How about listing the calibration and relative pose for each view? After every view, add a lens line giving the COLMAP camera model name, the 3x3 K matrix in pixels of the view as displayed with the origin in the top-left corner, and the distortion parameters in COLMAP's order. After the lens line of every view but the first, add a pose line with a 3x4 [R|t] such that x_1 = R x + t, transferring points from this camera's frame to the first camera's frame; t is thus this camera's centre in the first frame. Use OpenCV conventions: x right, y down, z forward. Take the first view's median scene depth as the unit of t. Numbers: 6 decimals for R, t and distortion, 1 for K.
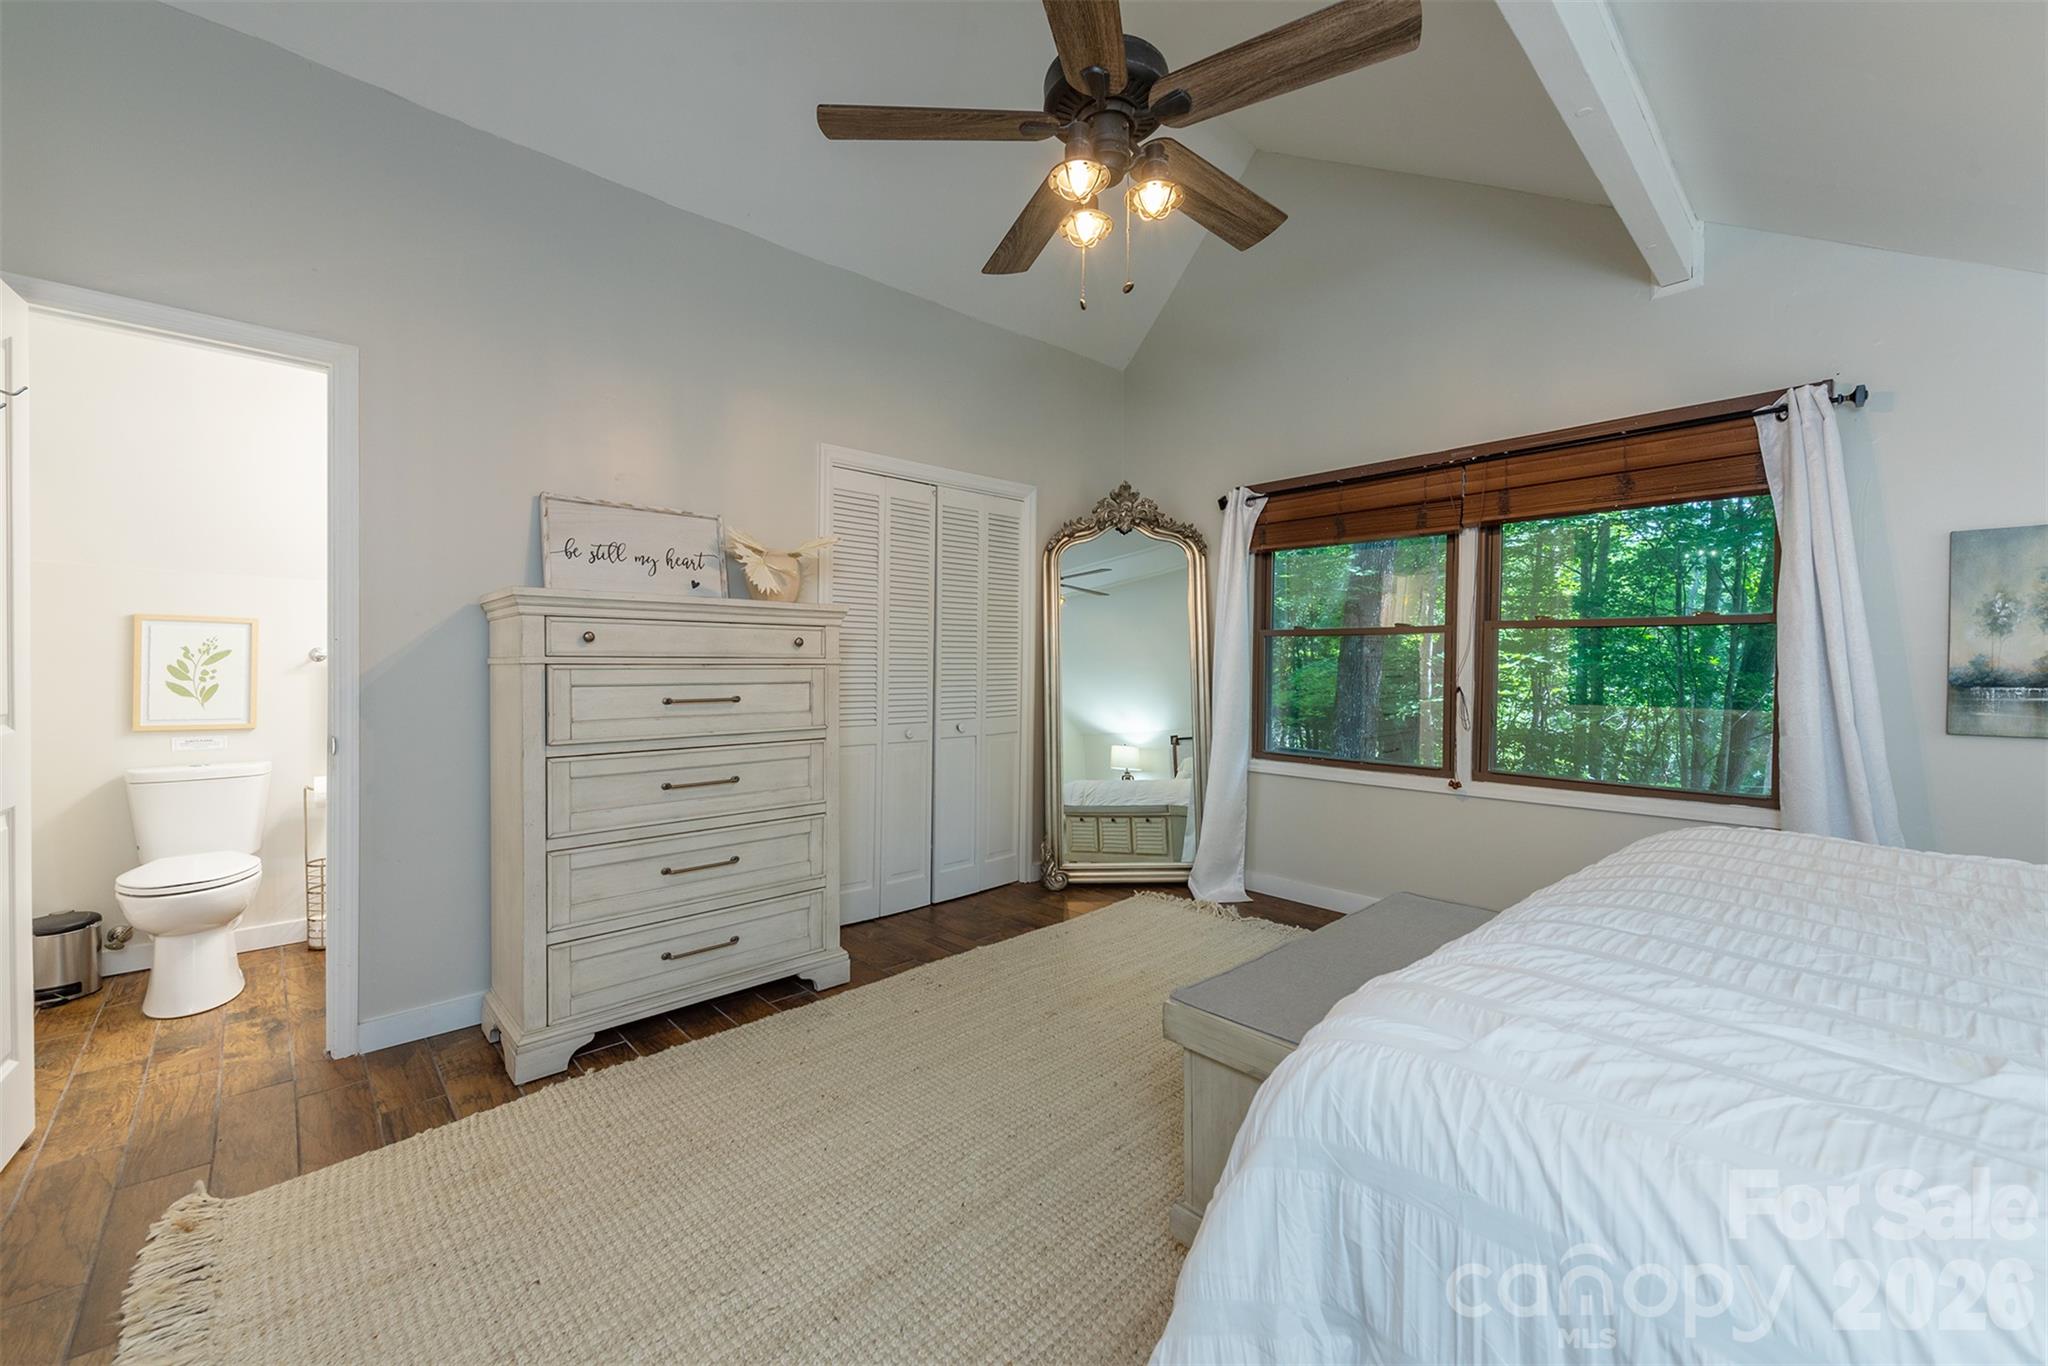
lens RADIAL K [[801.5, 0, 1011.0], [0, 801.5, 673.5], [0, 0, 1]] dist [0.001435, -0.000988]
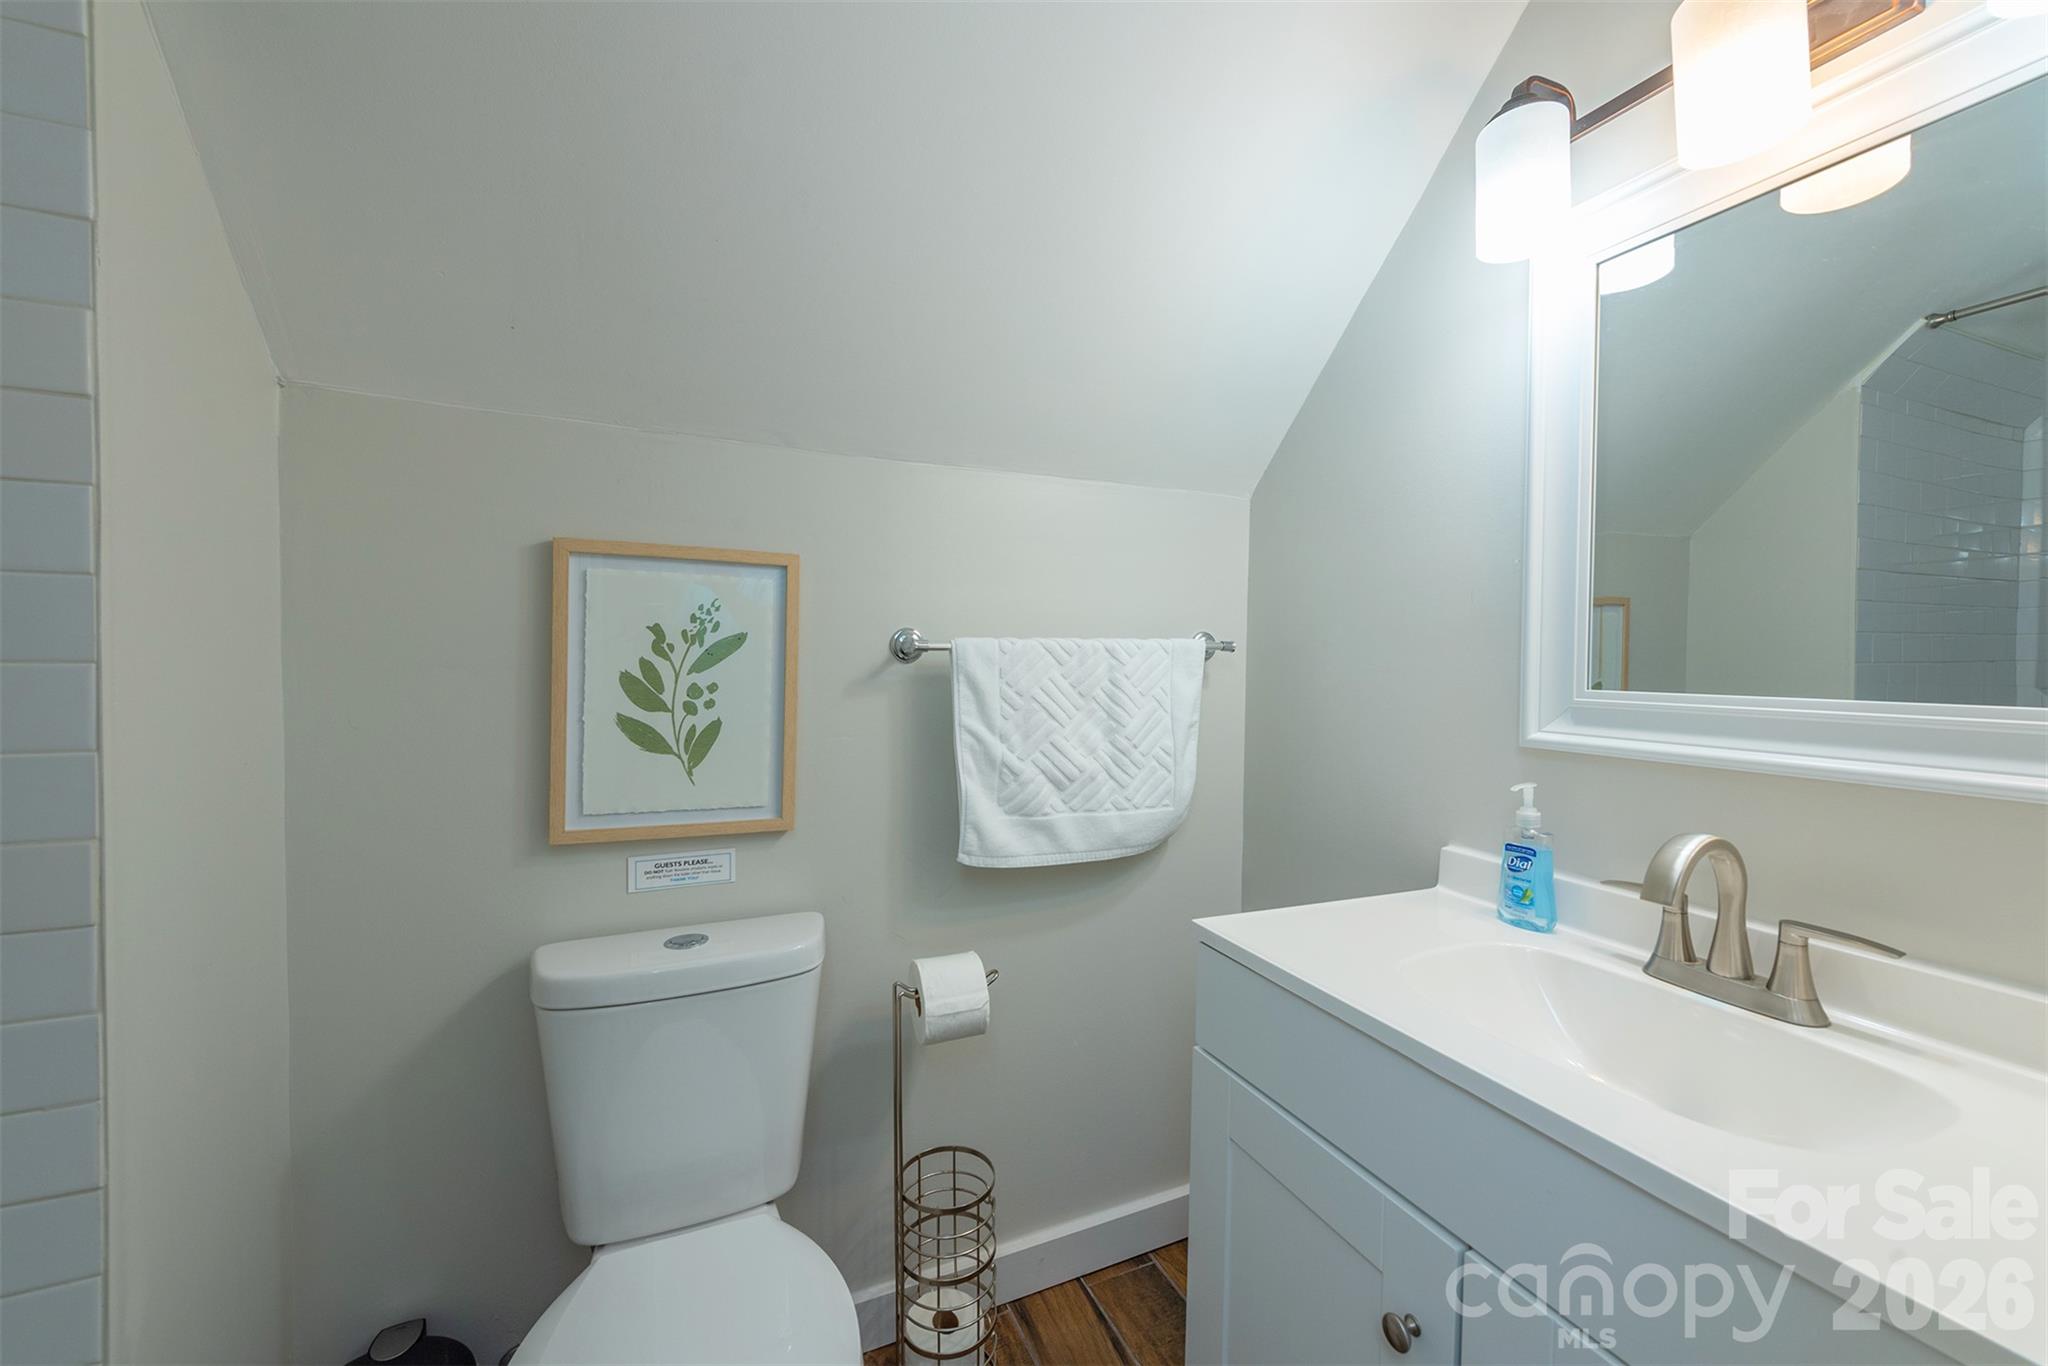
lens RADIAL K [[801.5, 0, 1034.8], [0, 801.5, 676.4], [0, 0, 1]] dist [0.001435, -0.000988]
pose [[0.956112, 0.005637, -0.292948, -0.741079], [-0.004303, 0.999977, 0.005197, -0.011401], [0.292971, -0.003709, 0.956114, 0.682993]]
